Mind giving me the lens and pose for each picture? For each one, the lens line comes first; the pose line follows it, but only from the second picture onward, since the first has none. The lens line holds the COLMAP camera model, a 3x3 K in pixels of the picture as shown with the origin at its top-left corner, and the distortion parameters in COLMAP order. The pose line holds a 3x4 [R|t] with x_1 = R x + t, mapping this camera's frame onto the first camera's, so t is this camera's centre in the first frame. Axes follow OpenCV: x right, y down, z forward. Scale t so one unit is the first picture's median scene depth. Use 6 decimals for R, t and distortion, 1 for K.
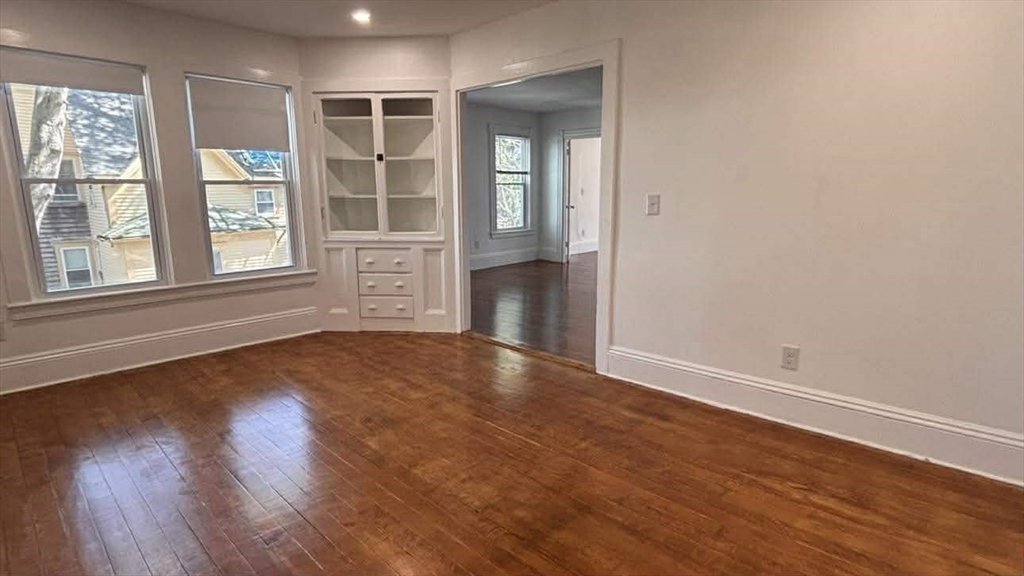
lens RADIAL K [[518.2, 0, 508.1], [0, 518.2, 284.8], [0, 0, 1]] dist [0.029595, -0.000101]
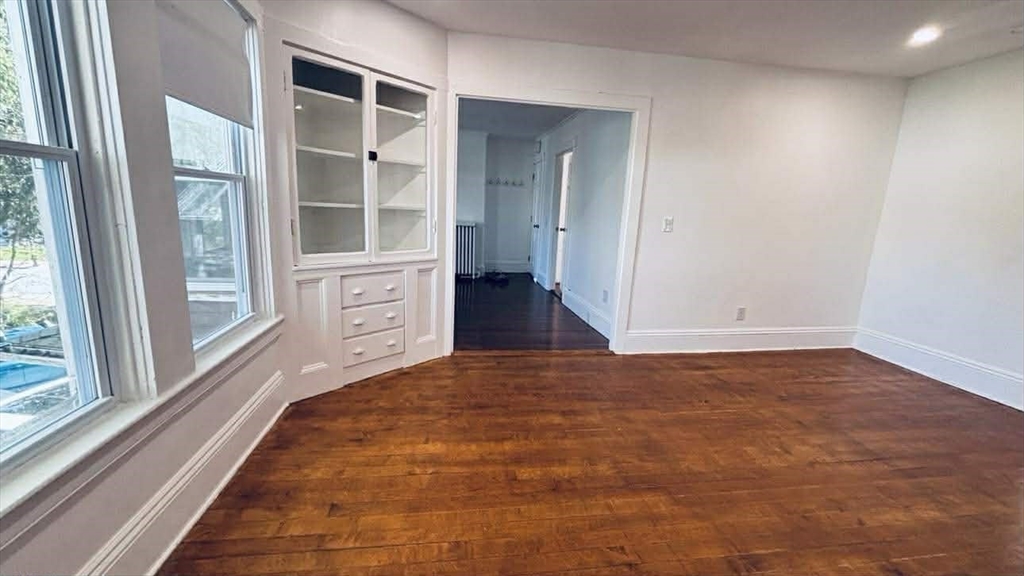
lens RADIAL K [[419.2, 0, 512.0], [0, 419.2, 288.0], [0, 0, 1]] dist [0.000880, -0.000039]
pose [[0.598601, -0.122777, 0.791582, -0.631216], [0.092322, 0.992173, 0.084074, -0.083962], [-0.795709, 0.022754, 0.605251, 0.461093]]
